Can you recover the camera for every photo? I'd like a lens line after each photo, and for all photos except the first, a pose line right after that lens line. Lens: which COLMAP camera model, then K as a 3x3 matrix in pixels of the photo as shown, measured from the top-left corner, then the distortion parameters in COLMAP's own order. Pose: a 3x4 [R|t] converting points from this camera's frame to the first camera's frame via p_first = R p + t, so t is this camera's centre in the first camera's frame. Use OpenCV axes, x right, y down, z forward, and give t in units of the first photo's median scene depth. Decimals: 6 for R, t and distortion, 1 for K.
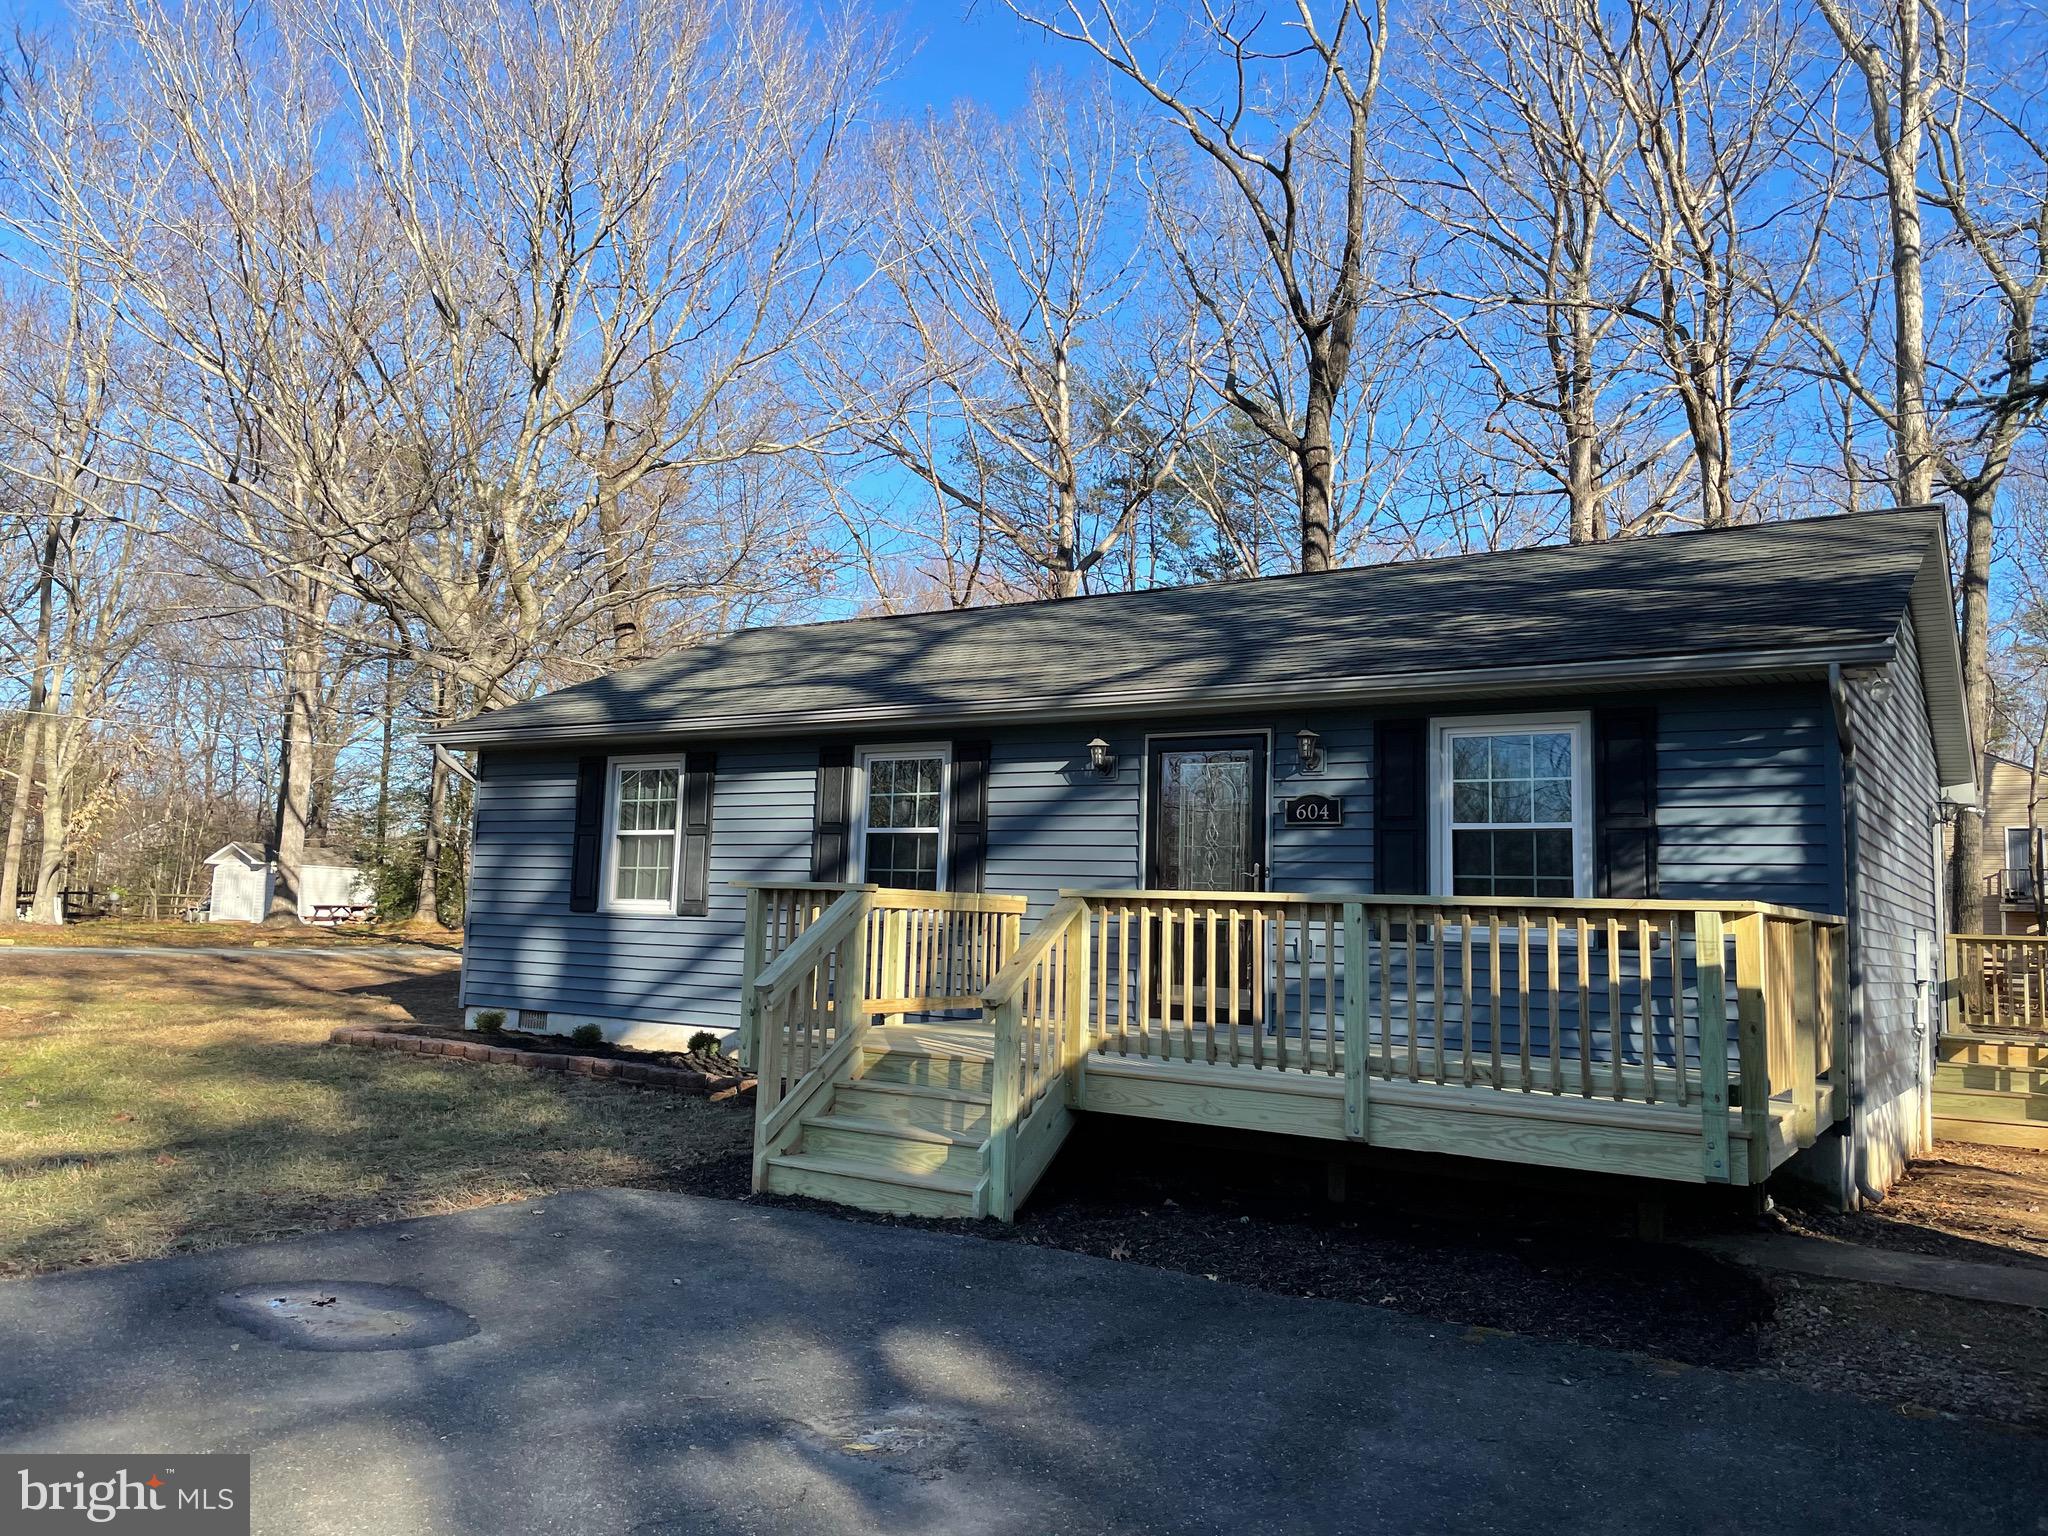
lens RADIAL K [[1551.2, 0, 1012.1], [0, 1551.2, 771.4], [0, 0, 1]] dist [0.061505, -0.076525]
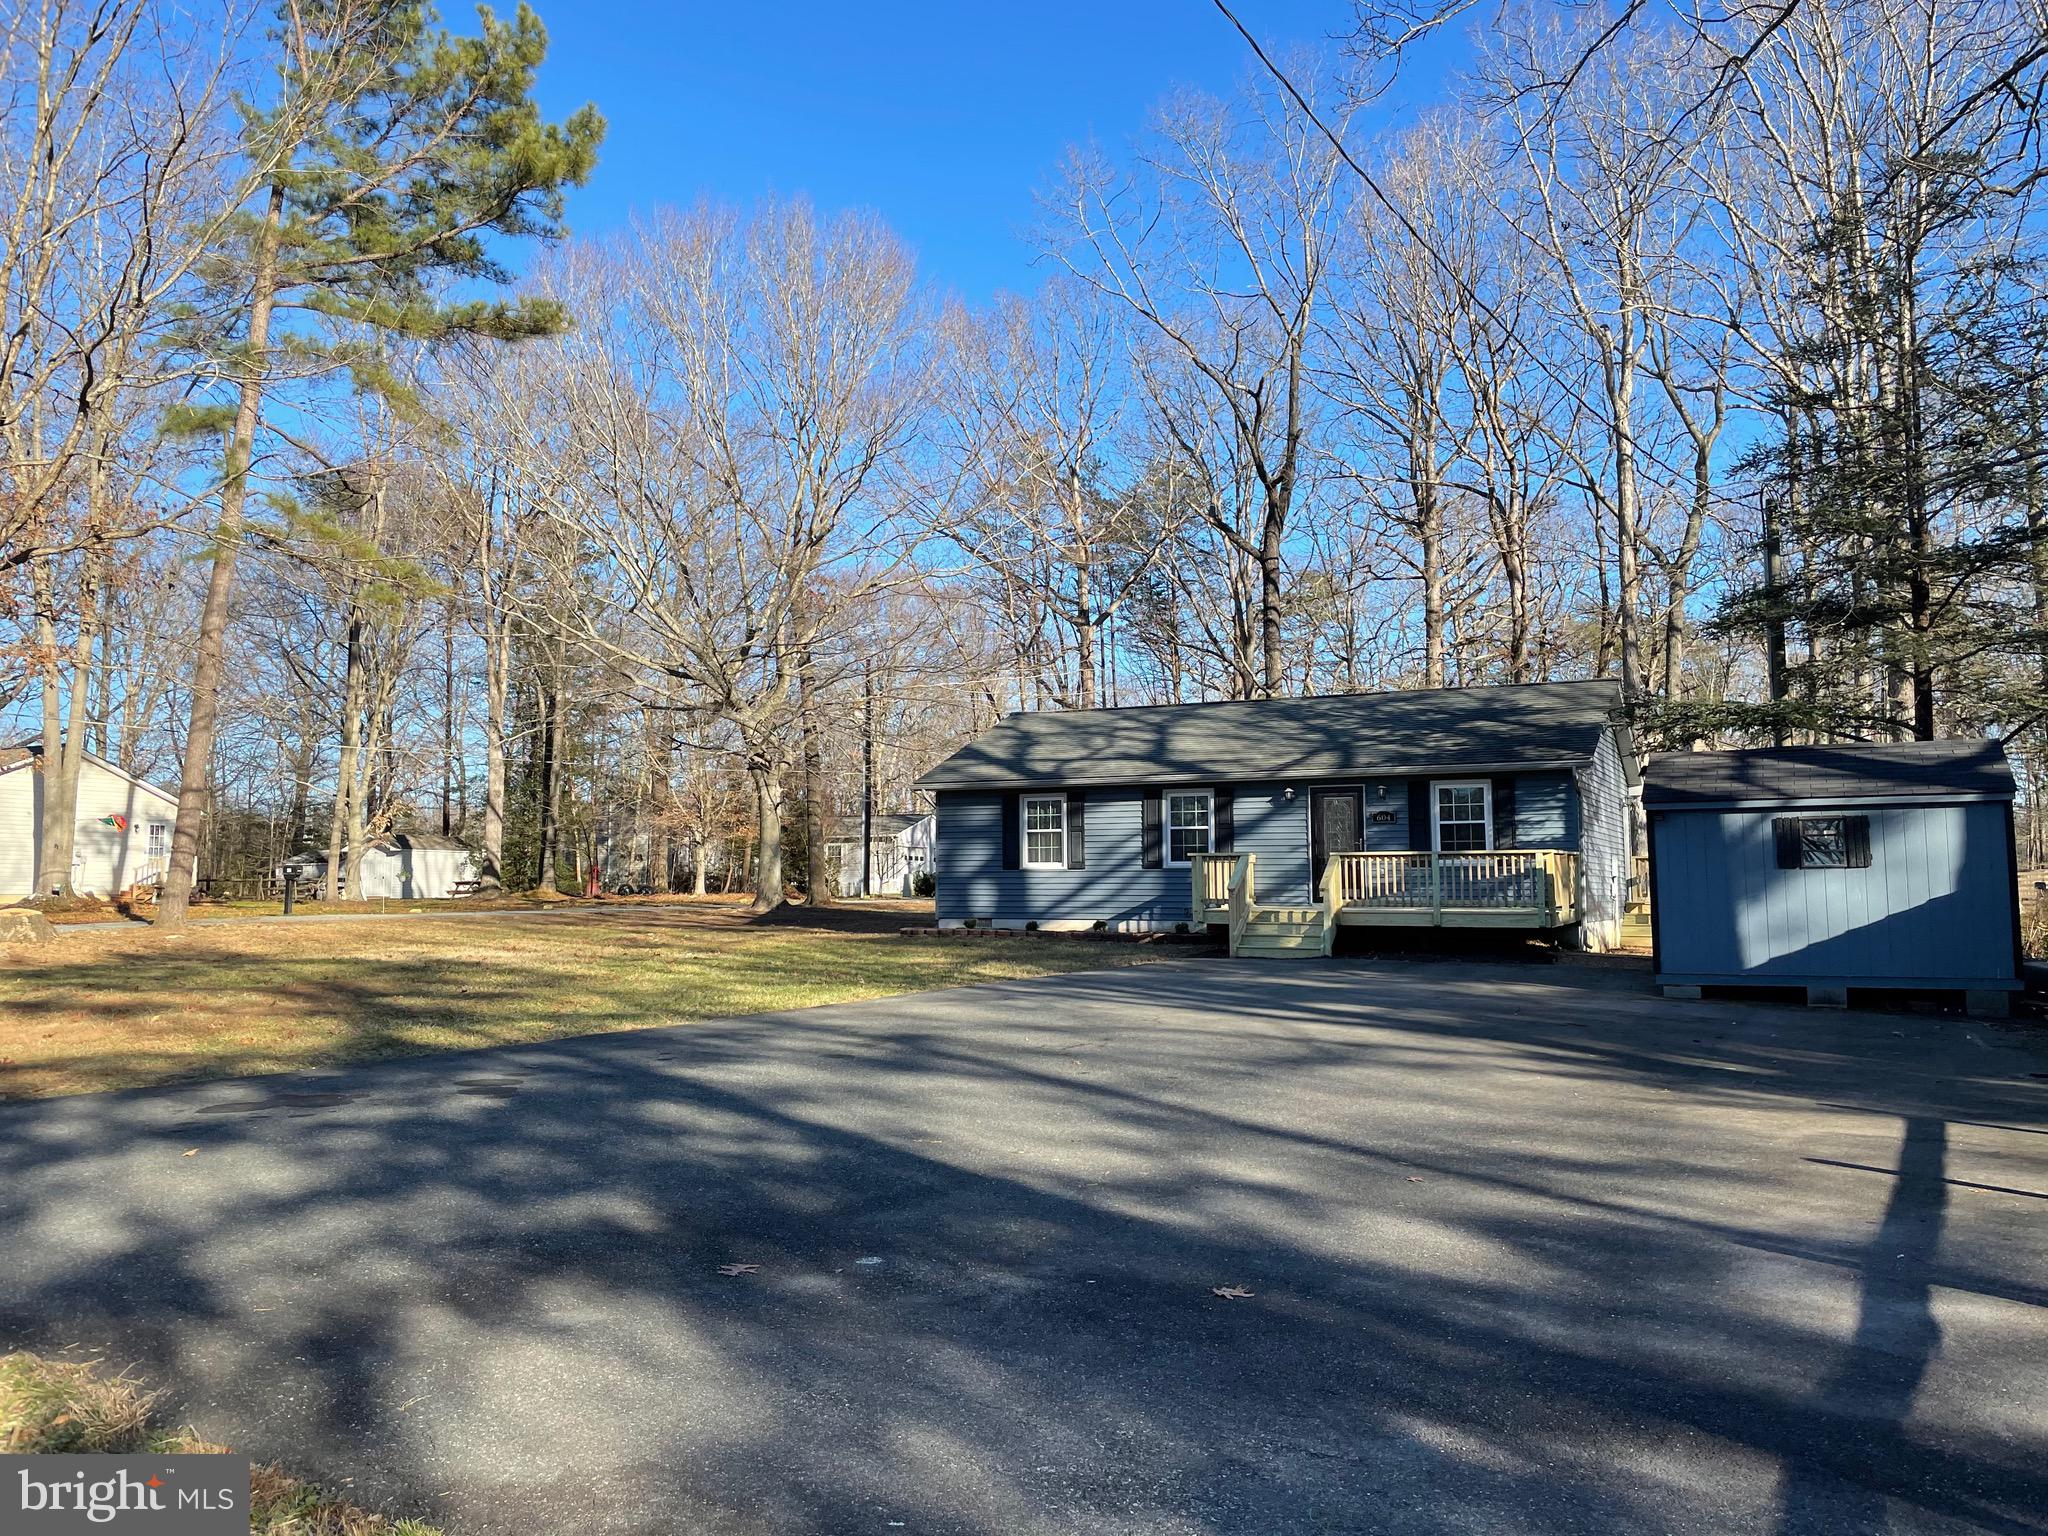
lens RADIAL K [[1551.2, 0, 1041.3], [0, 1551.2, 772.1], [0, 0, 1]] dist [0.061505, -0.076525]
pose [[0.990378, -0.030138, 0.135067, -0.519053], [0.026027, 0.999146, 0.032097, -0.107454], [-0.135919, -0.028273, 0.990317, -1.061218]]
